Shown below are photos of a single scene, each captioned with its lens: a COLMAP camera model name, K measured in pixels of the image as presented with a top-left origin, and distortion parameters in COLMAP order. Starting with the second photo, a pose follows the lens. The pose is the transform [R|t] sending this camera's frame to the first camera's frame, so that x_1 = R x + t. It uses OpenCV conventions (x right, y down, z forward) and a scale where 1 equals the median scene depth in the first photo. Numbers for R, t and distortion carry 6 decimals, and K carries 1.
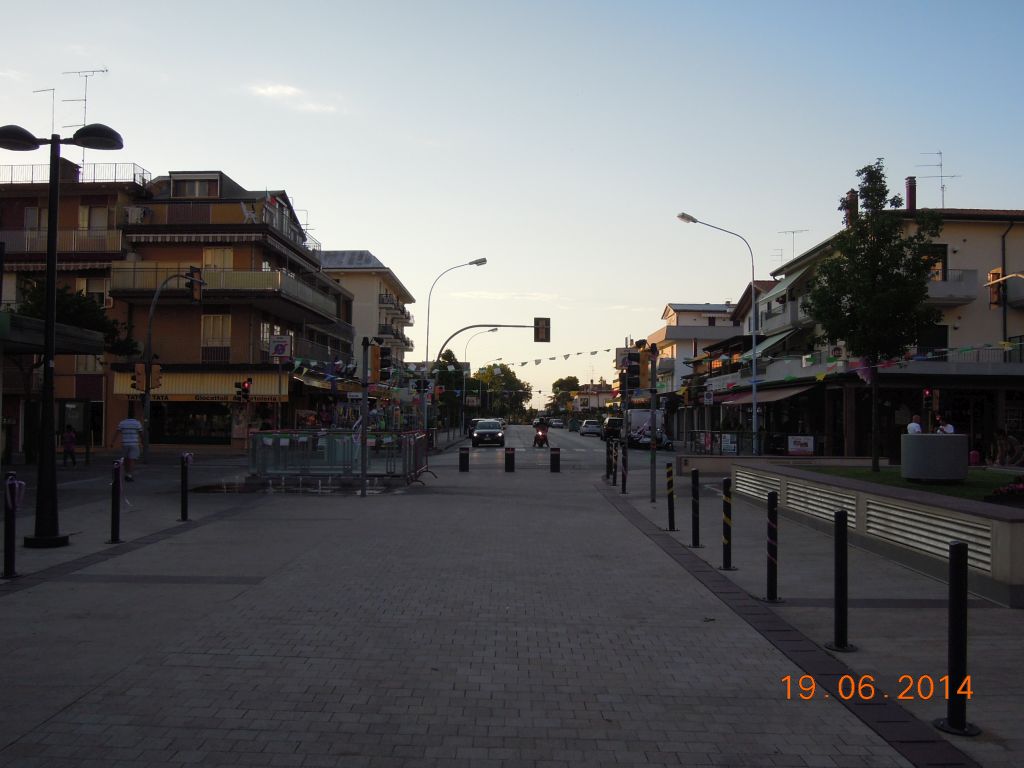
lens RADIAL K [[920.9, 0, 511.5], [0, 920.9, 385.5], [0, 0, 1]] dist [-0.004083, -0.001431]
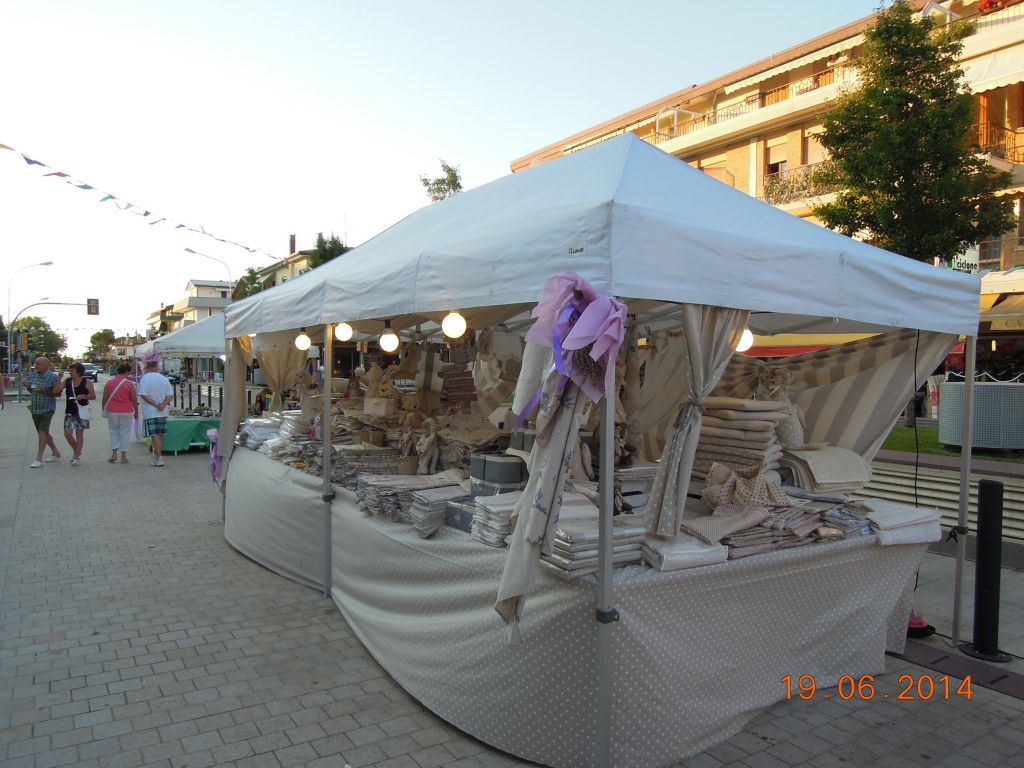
lens RADIAL K [[717.4, 0, 511.6], [0, 717.4, 390.9], [0, 0, 1]] dist [-0.010317, -0.002652]
pose [[0.836573, -0.033578, 0.546825, -0.013910], [-0.007278, 0.997351, 0.072377, -0.004629], [-0.547807, -0.064528, 0.834113, -0.132586]]
